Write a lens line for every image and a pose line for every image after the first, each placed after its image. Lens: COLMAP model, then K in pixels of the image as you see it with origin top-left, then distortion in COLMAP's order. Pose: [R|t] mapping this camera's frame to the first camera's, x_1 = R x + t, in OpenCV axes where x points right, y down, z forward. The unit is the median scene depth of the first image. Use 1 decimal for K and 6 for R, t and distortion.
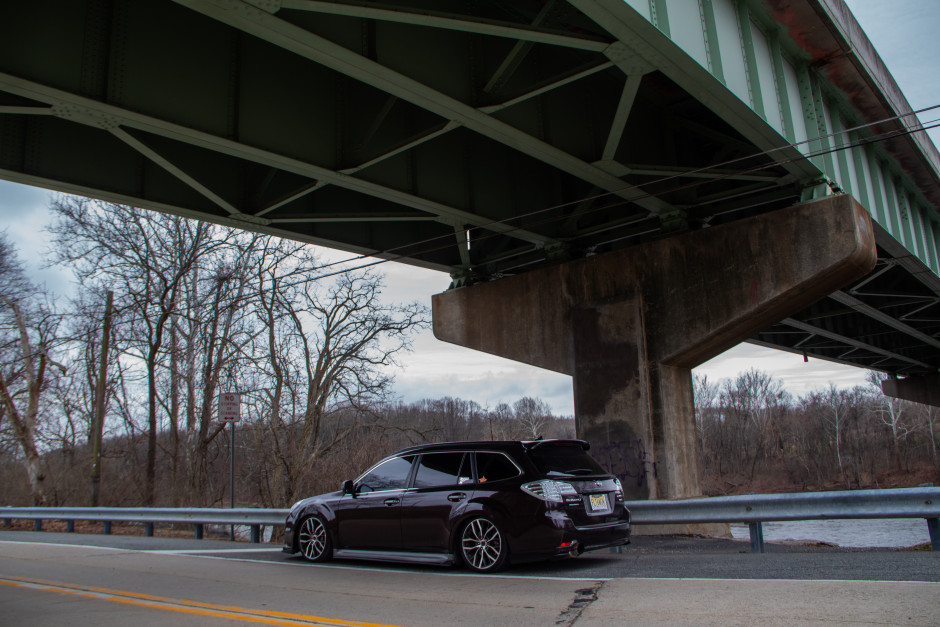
lens RADIAL K [[786.8, 0, 475.5], [0, 786.8, 308.4], [0, 0, 1]] dist [-0.142823, 0.062940]
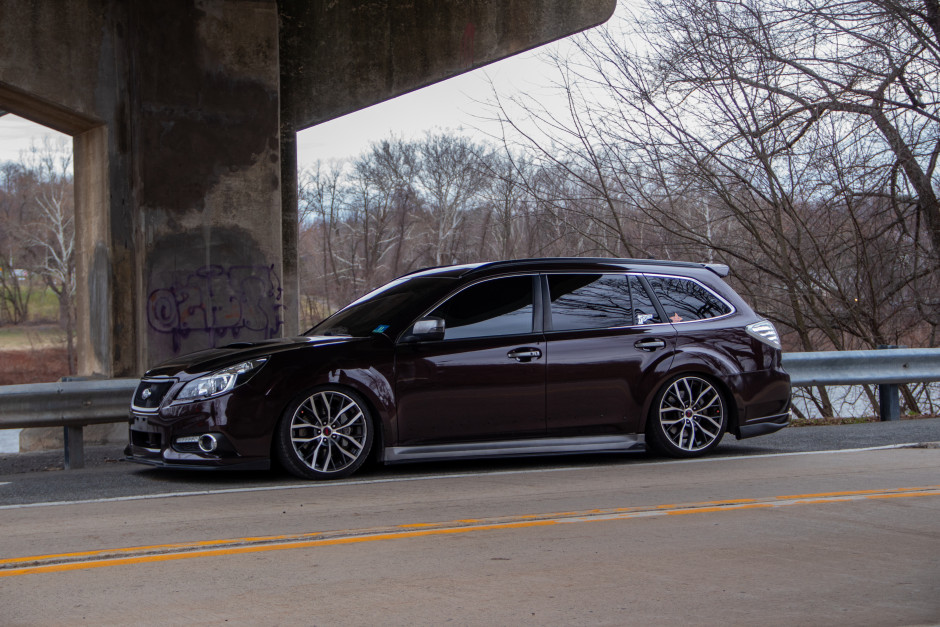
lens RADIAL K [[1859.3, 0, 475.1], [0, 1859.3, 318.0], [0, 0, 1]] dist [0.377310, 0.000000]
pose [[0.411510, 0.028649, 0.910955, -0.901862], [-0.193753, 0.979409, 0.056723, 0.098871], [-0.890573, -0.199842, 0.408587, 0.310735]]
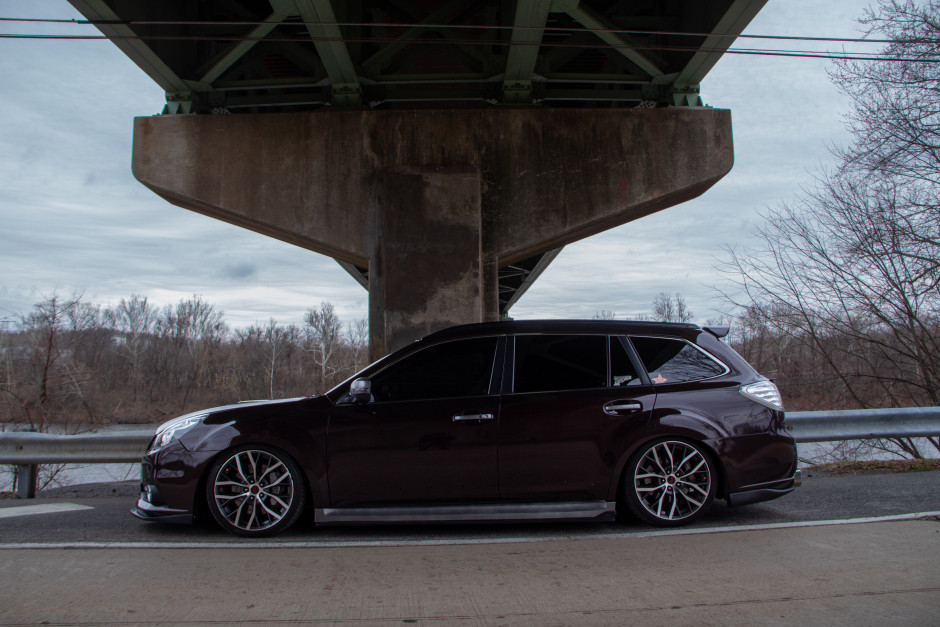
lens RADIAL K [[786.8, 0, 465.6], [0, 786.8, 311.9], [0, 0, 1]] dist [-0.142823, 0.062940]
pose [[0.747939, 0.093862, 0.657097, -0.318712], [-0.154666, 0.987346, 0.035013, 0.101711], [-0.645496, -0.127819, 0.752992, 0.385996]]
